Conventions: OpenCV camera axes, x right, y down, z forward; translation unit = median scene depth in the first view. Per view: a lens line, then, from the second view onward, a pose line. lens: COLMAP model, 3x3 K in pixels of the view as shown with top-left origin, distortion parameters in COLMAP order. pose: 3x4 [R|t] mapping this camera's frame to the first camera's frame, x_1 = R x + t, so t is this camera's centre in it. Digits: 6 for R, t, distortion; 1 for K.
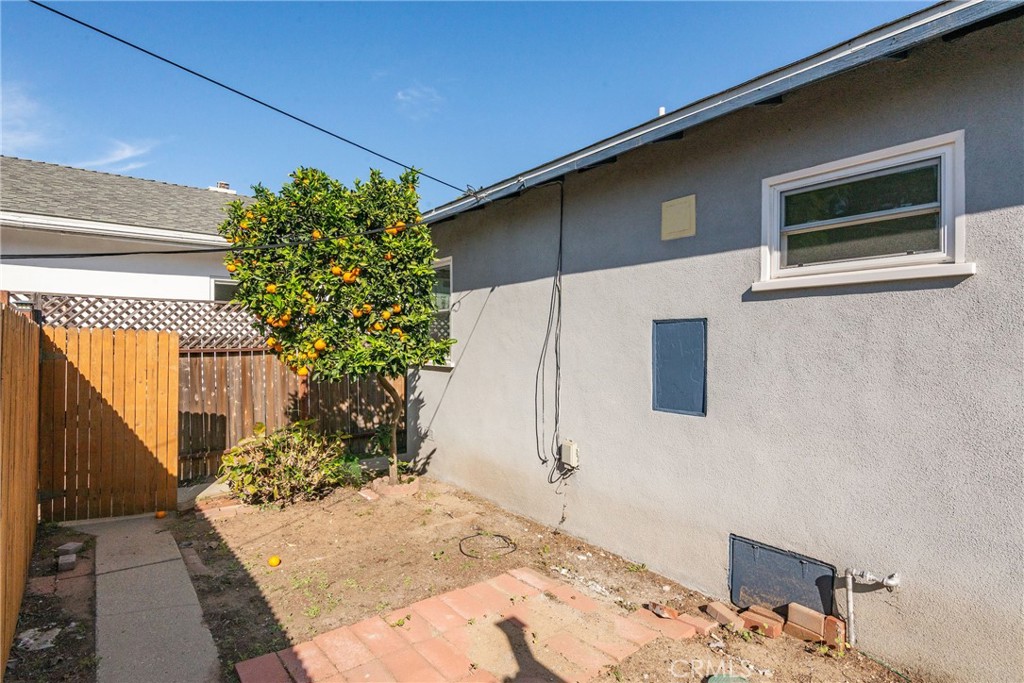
lens RADIAL K [[517.8, 0, 514.2], [0, 517.8, 337.1], [0, 0, 1]] dist [0.026419, -0.027780]
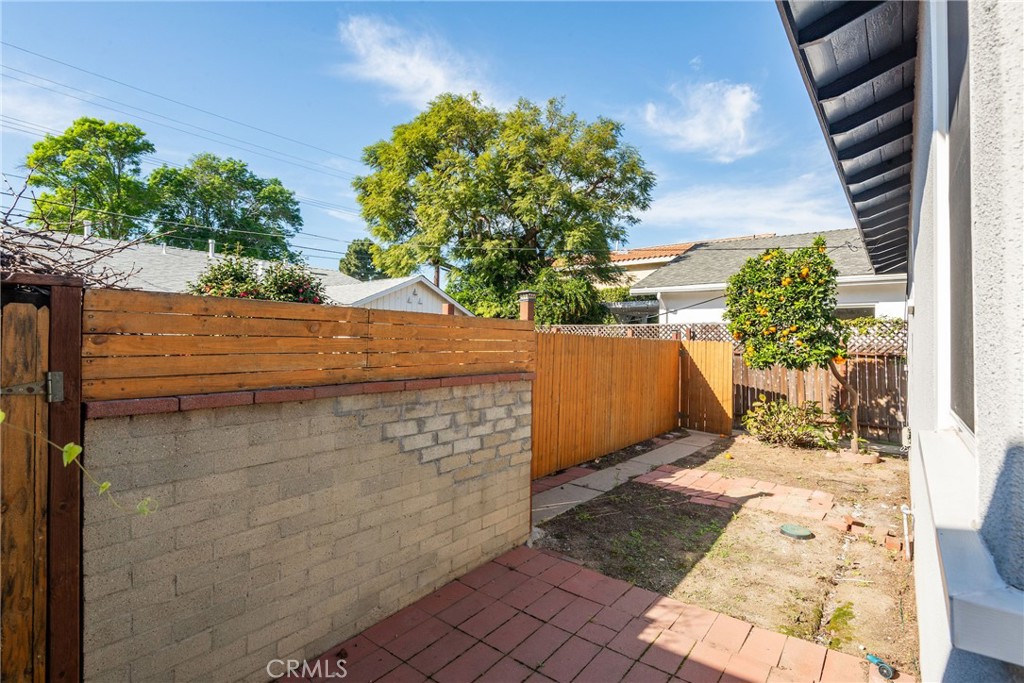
lens RADIAL K [[517.8, 0, 514.2], [0, 517.8, 337.1], [0, 0, 1]] dist [0.026419, -0.027780]
pose [[0.254237, -0.009488, -0.967096, 0.963491], [-0.002155, 0.999944, -0.010377, -0.006927], [0.967140, 0.004722, 0.254202, -0.239721]]
